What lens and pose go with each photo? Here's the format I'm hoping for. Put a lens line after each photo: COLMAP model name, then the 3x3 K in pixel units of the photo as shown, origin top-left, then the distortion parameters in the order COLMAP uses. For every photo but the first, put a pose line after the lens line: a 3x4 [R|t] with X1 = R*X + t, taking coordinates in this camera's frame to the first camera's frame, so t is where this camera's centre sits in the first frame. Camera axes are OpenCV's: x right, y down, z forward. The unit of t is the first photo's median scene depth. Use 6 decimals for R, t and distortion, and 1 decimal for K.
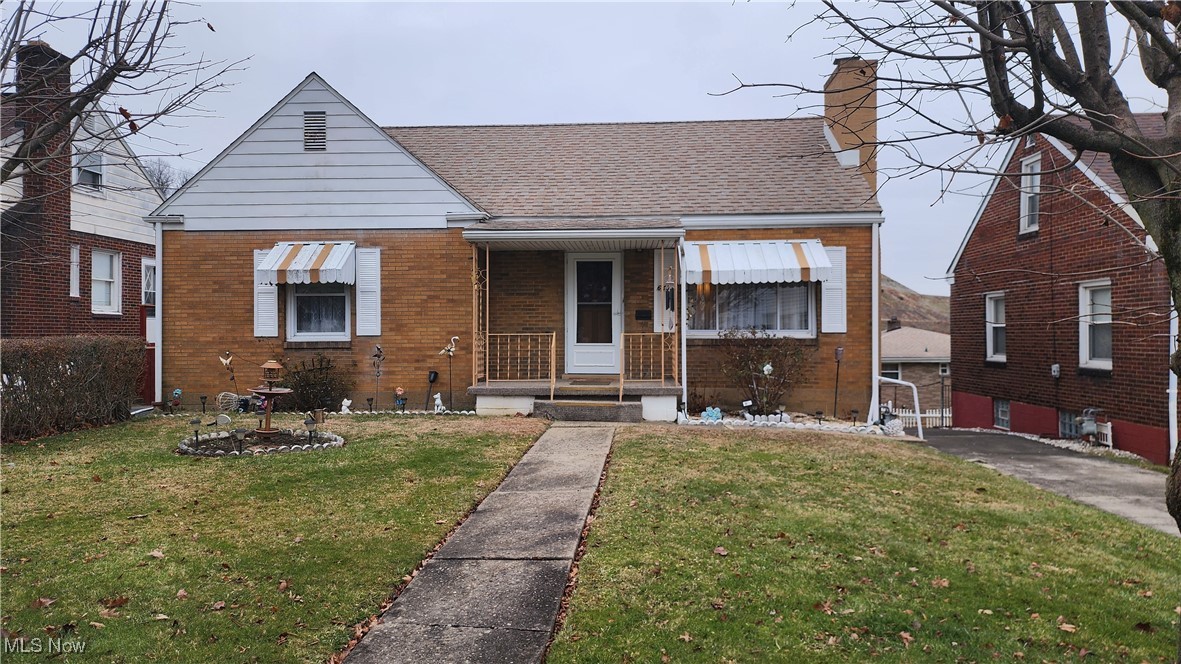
lens RADIAL K [[775.1, 0, 590.5], [0, 775.1, 332.0], [0, 0, 1]] dist [0.054719, -0.001398]
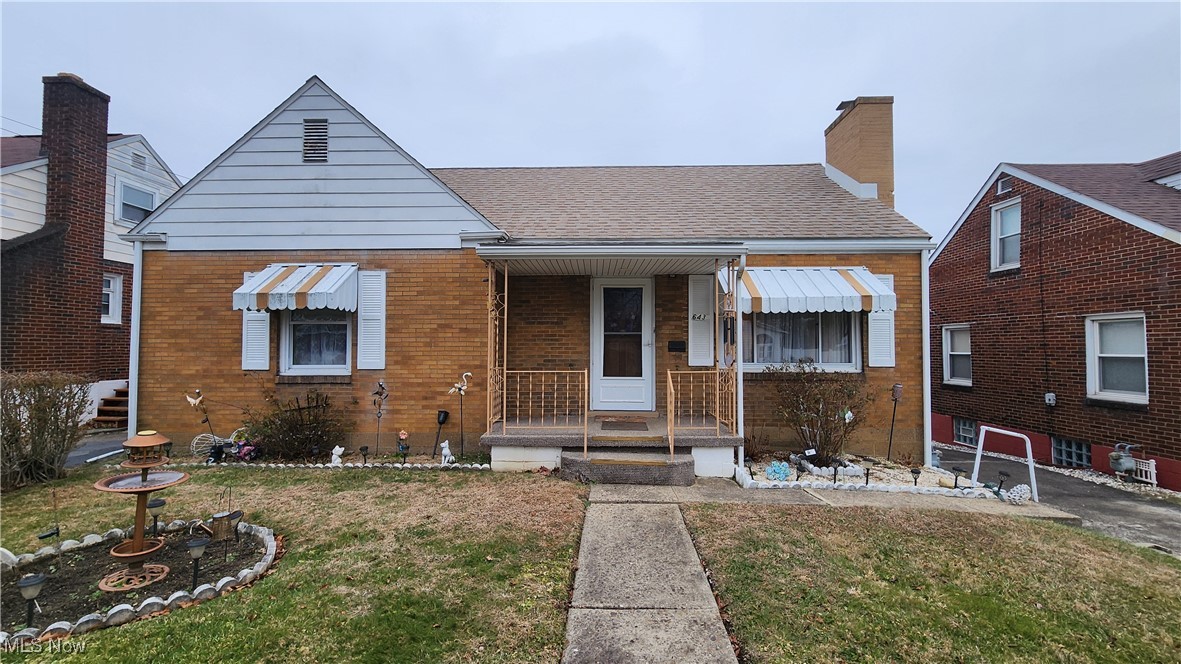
lens RADIAL K [[469.8, 0, 586.8], [0, 469.8, 335.4], [0, 0, 1]] dist [0.000439, 0.000172]
pose [[0.999451, 0.004838, 0.032766, -0.057542], [-0.004119, 0.999750, -0.021997, -0.022889], [-0.032865, 0.021850, 0.999221, 0.456106]]
